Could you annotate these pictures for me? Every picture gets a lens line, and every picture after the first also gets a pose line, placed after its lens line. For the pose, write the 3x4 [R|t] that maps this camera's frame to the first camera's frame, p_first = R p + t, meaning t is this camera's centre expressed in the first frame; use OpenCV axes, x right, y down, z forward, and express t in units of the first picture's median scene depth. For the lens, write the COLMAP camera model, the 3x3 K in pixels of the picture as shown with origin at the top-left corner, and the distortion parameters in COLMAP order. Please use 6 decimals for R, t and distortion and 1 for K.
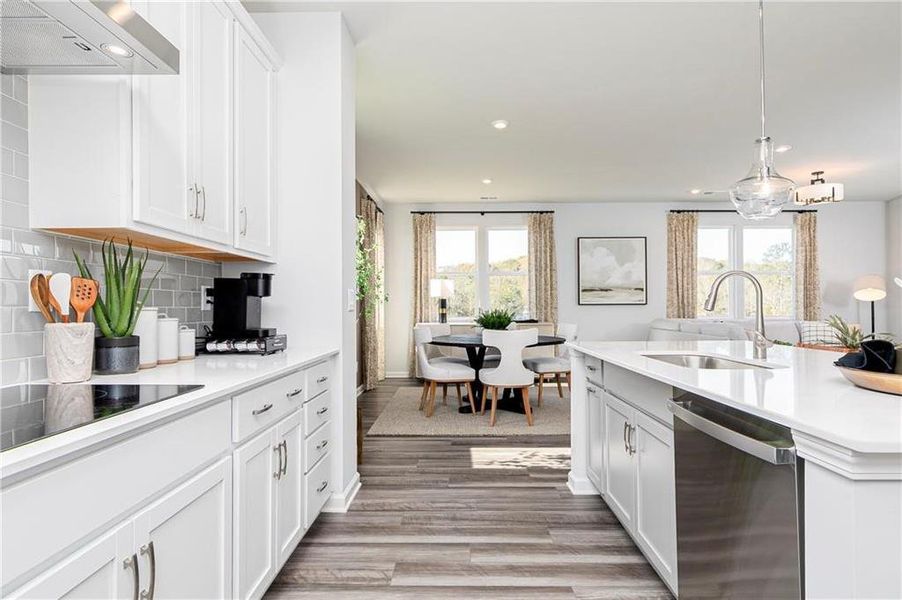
lens RADIAL K [[492.6, 0, 451.7], [0, 492.6, 304.6], [0, 0, 1]] dist [0.004293, -0.002090]
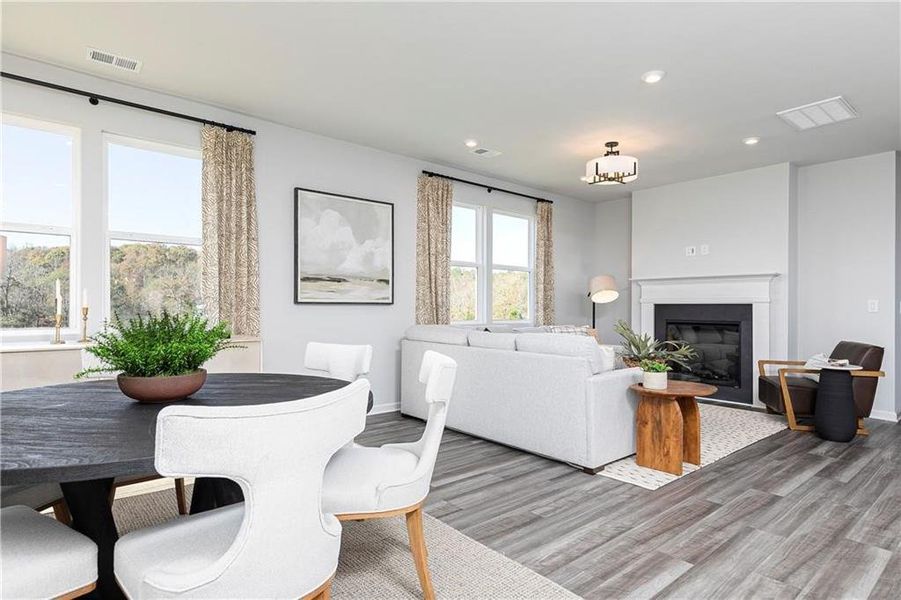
lens RADIAL K [[492.0, 0, 450.9], [0, 492.0, 309.1], [0, 0, 1]] dist [0.004293, -0.002090]
pose [[0.750384, 0.004566, 0.660987, 0.010004], [-0.013492, 0.999874, 0.008410, -0.000120], [-0.660865, -0.015229, 0.750350, 0.444131]]
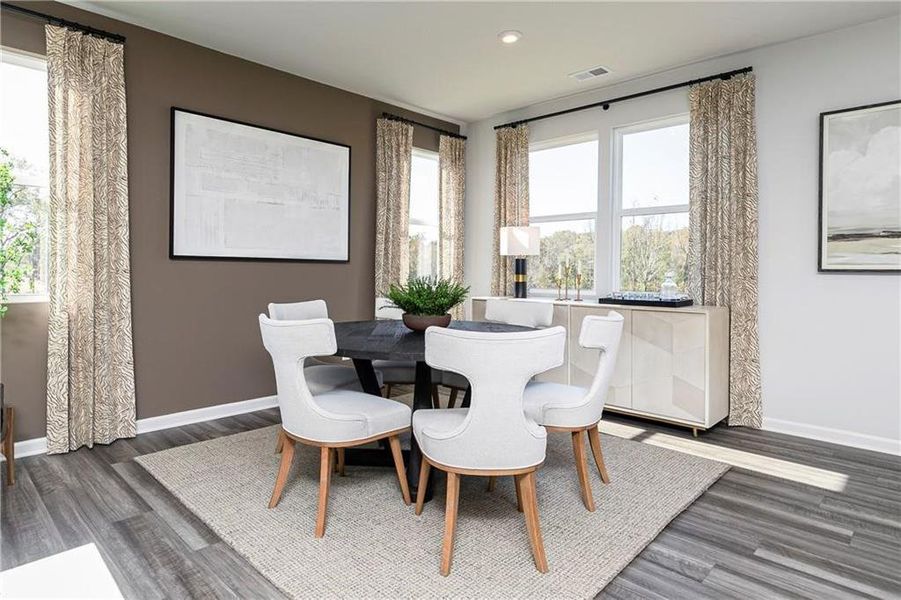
lens RADIAL K [[509.1, 0, 402.2], [0, 509.1, 275.2], [0, 0, 1]] dist [-0.004498, 0.001058]
pose [[0.698124, 0.018333, -0.715742, 0.323413], [-0.008382, 0.999813, 0.017433, -0.000684], [0.715928, -0.006171, 0.698147, 0.435494]]
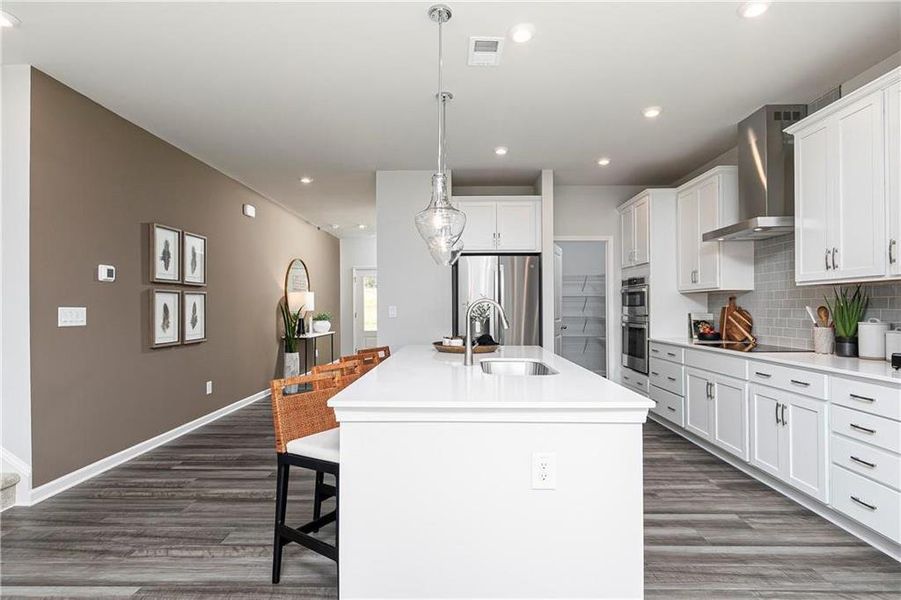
lens RADIAL K [[450.9, 0, 450.1], [0, 450.9, 305.6], [0, 0, 1]] dist [-0.013820, 0.000310]
pose [[-0.999932, 0.007826, 0.008650, 0.182564], [0.007754, 0.999936, -0.008257, -0.012010], [-0.008714, -0.008189, -0.999928, 0.605885]]
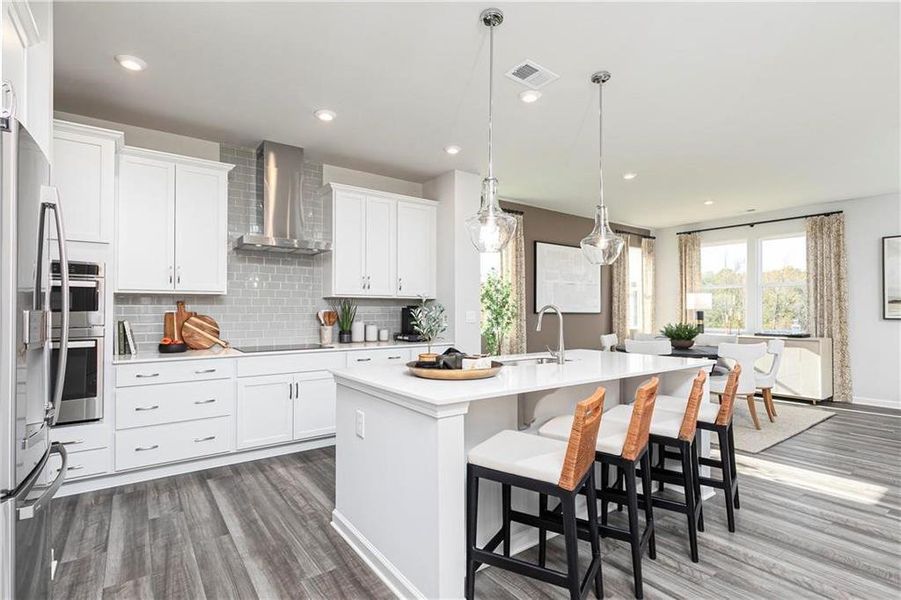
lens RADIAL K [[441.1, 0, 449.6], [0, 441.1, 306.0], [0, 0, 1]] dist [-0.008937, 0.002997]
pose [[0.601634, 0.000024, -0.798772, 0.410097], [-0.002082, 0.999997, -0.001538, -0.019013], [0.798769, 0.002589, 0.601633, -0.021404]]
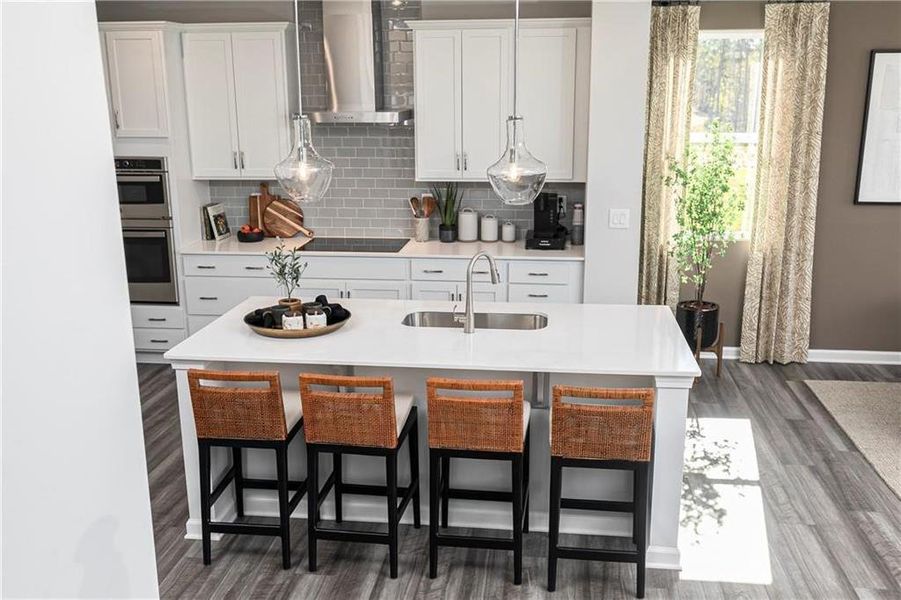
lens RADIAL K [[877.5, 0, 454.9], [0, 877.5, 305.3], [0, 0, 1]] dist [0.012115, 0.000000]
pose [[-0.106391, 0.249656, -0.962472, 0.699951], [0.011399, 0.968209, 0.249884, -0.125066], [0.994259, 0.015614, -0.105855, 0.324394]]
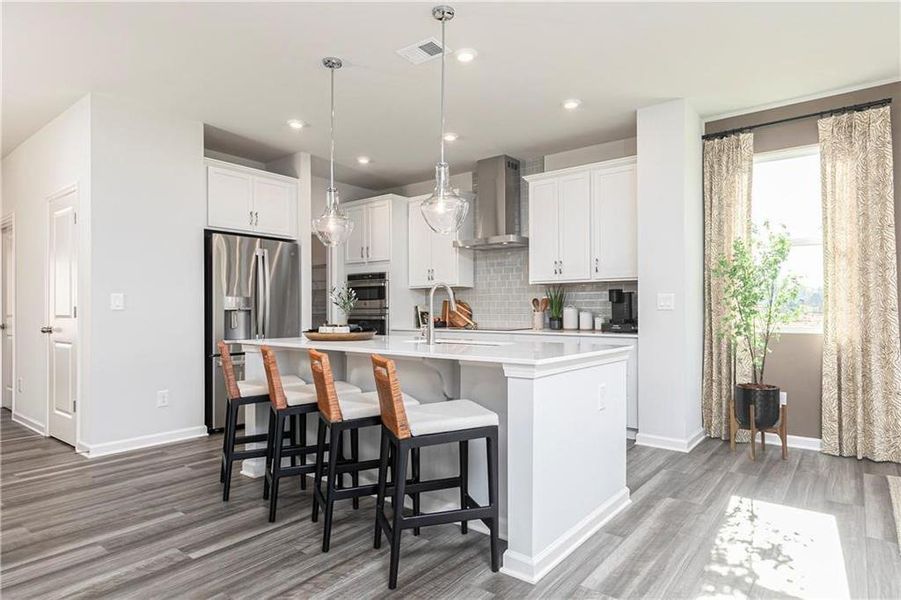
lens RADIAL K [[509.1, 0, 449.2], [0, 509.1, 305.1], [0, 0, 1]] dist [-0.004498, 0.001058]
pose [[-0.611889, -0.001929, -0.790941, 0.478917], [0.008066, 0.999930, -0.008678, 0.002256], [0.790902, -0.011690, -0.611831, 0.530449]]
